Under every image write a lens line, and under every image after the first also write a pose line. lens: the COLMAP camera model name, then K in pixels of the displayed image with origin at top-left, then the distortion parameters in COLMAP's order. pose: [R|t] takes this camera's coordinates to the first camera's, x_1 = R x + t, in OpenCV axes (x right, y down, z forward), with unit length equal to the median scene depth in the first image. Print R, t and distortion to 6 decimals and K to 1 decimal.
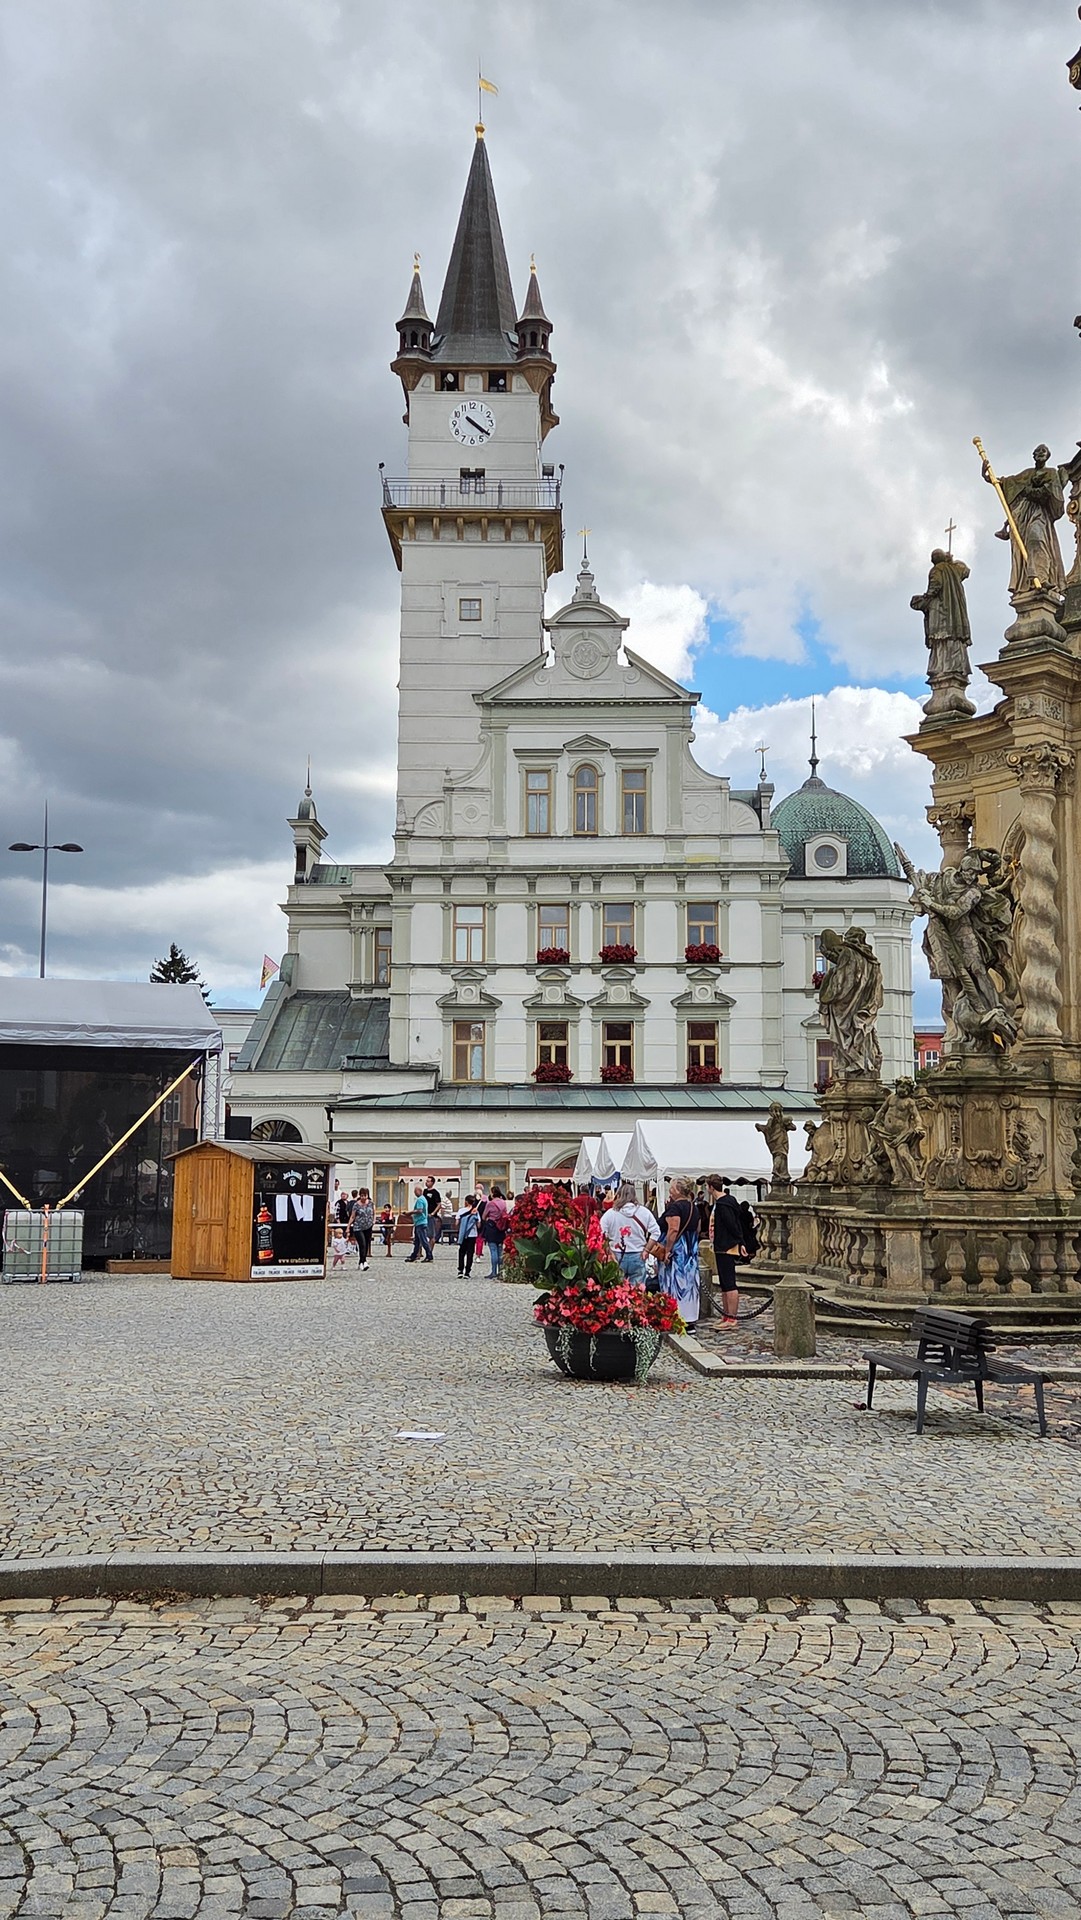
lens RADIAL K [[1692.8, 0, 538.1], [0, 1692.8, 976.9], [0, 0, 1]] dist [0.069000, -0.080539]
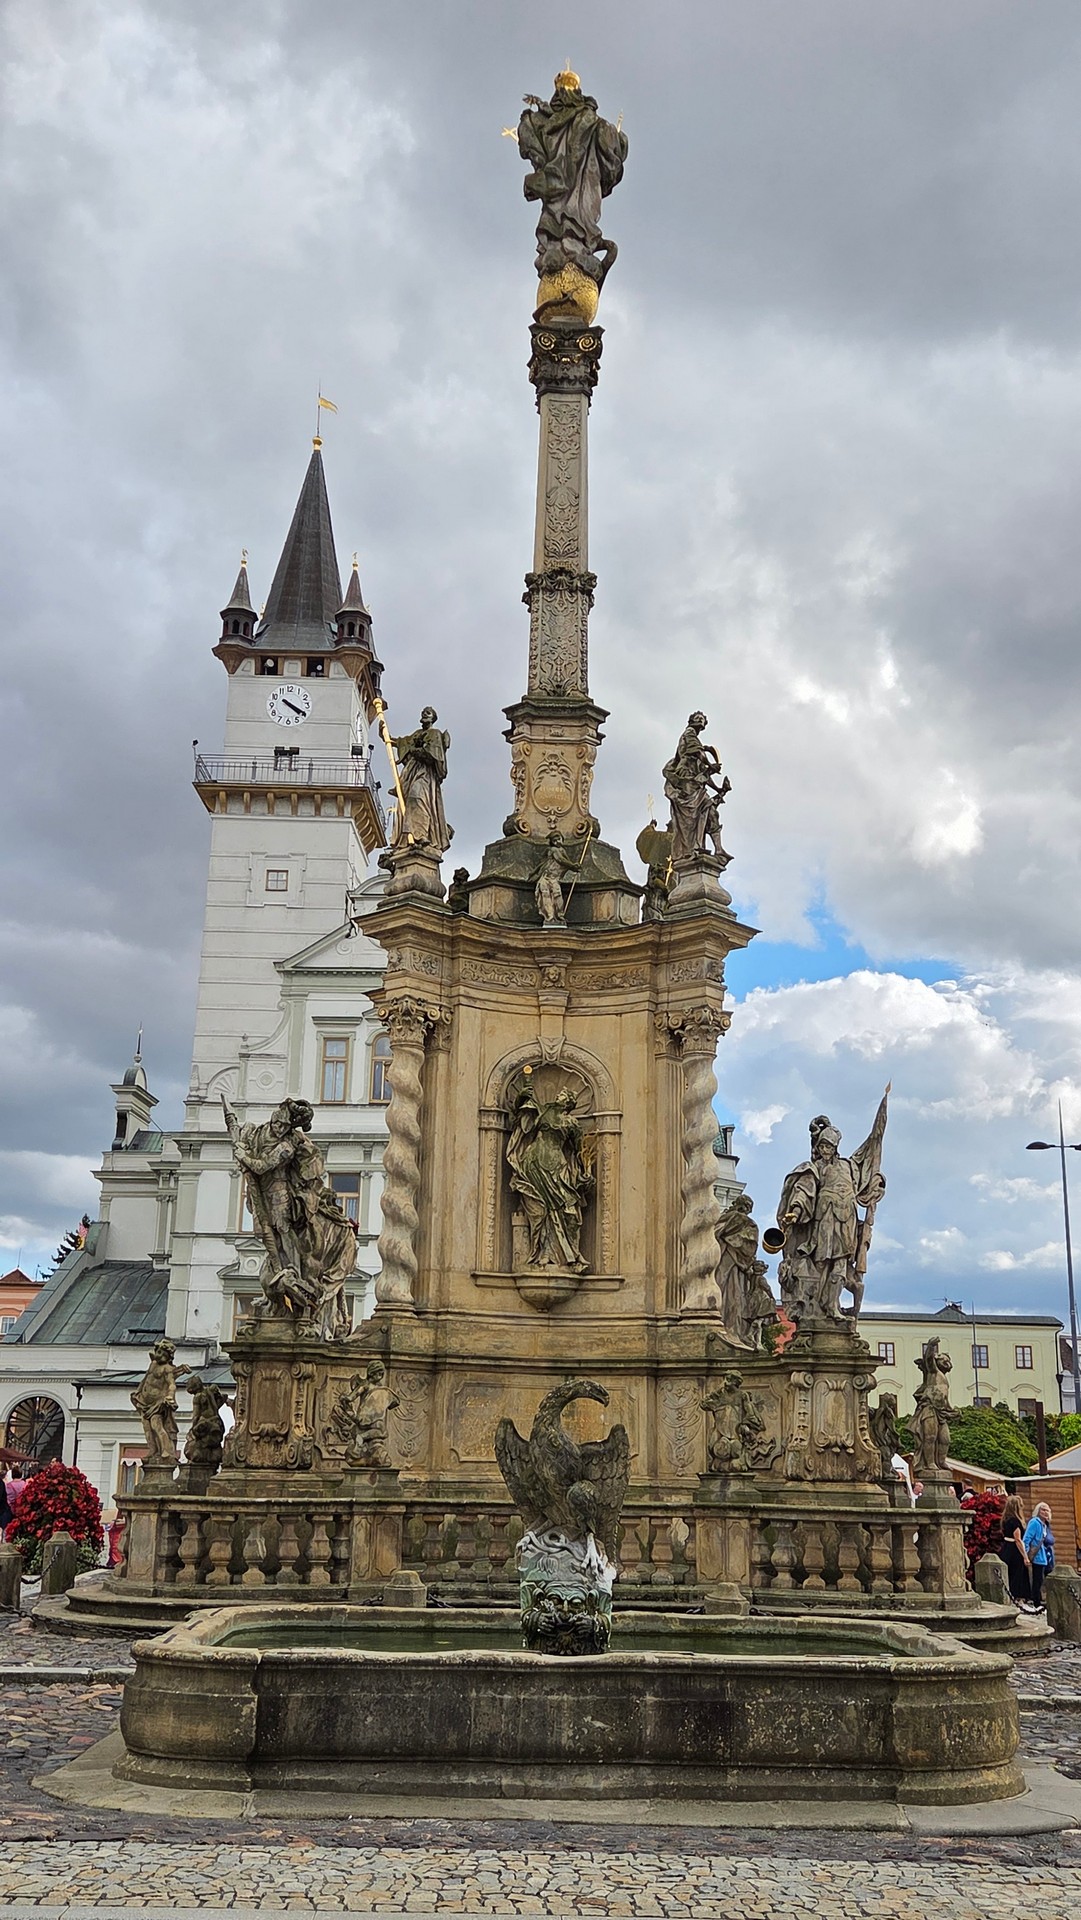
lens RADIAL K [[1692.8, 0, 538.1], [0, 1692.8, 976.9], [0, 0, 1]] dist [0.069000, -0.080539]
pose [[0.999852, 0.017112, -0.001792, 0.120887], [-0.017175, 0.986463, -0.163083, 0.002954], [-0.001023, 0.163090, 0.986611, 0.011550]]
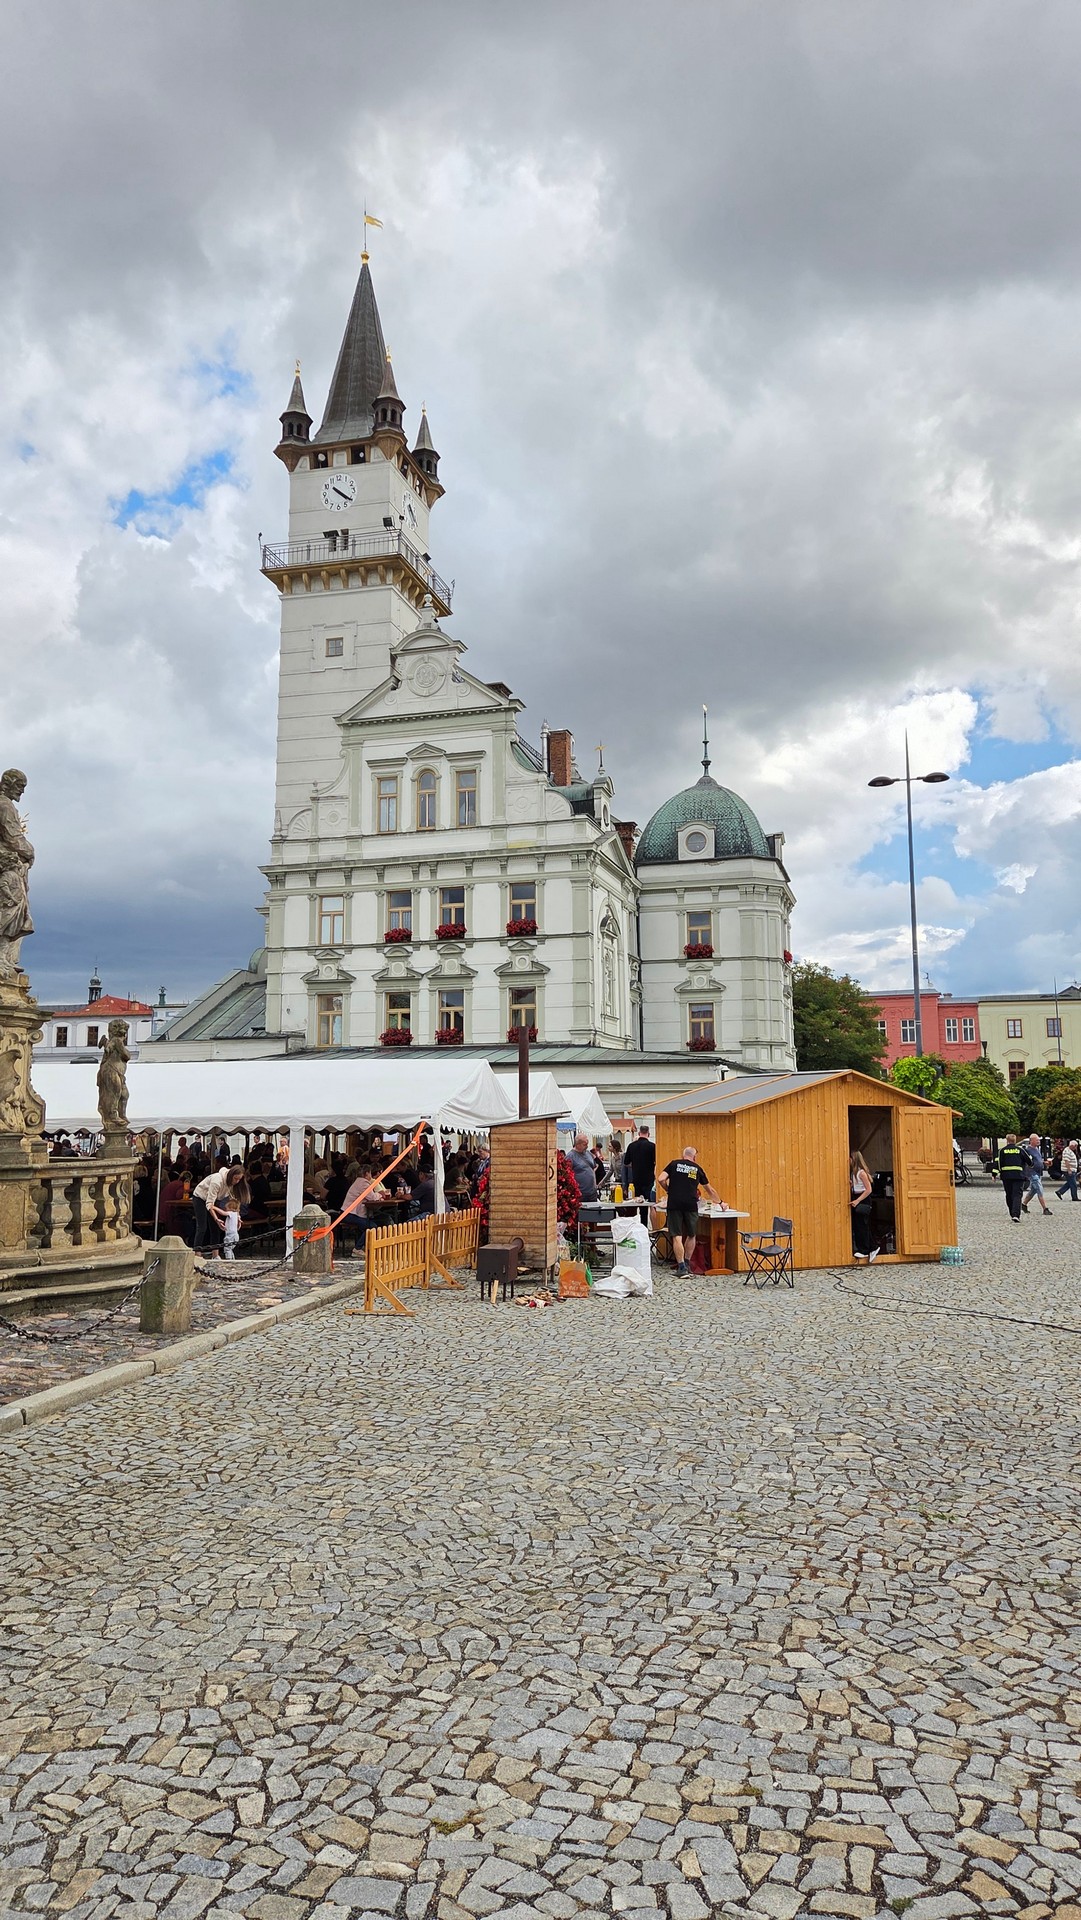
lens RADIAL K [[1192.9, 0, 564.2], [0, 1192.9, 958.1], [0, 0, 1]] dist [0.067144, -0.077882]
pose [[0.971341, -0.040262, -0.234255, 0.308038], [0.035120, 0.999043, -0.026080, 0.028103], [0.235081, 0.017105, 0.971825, 0.233549]]
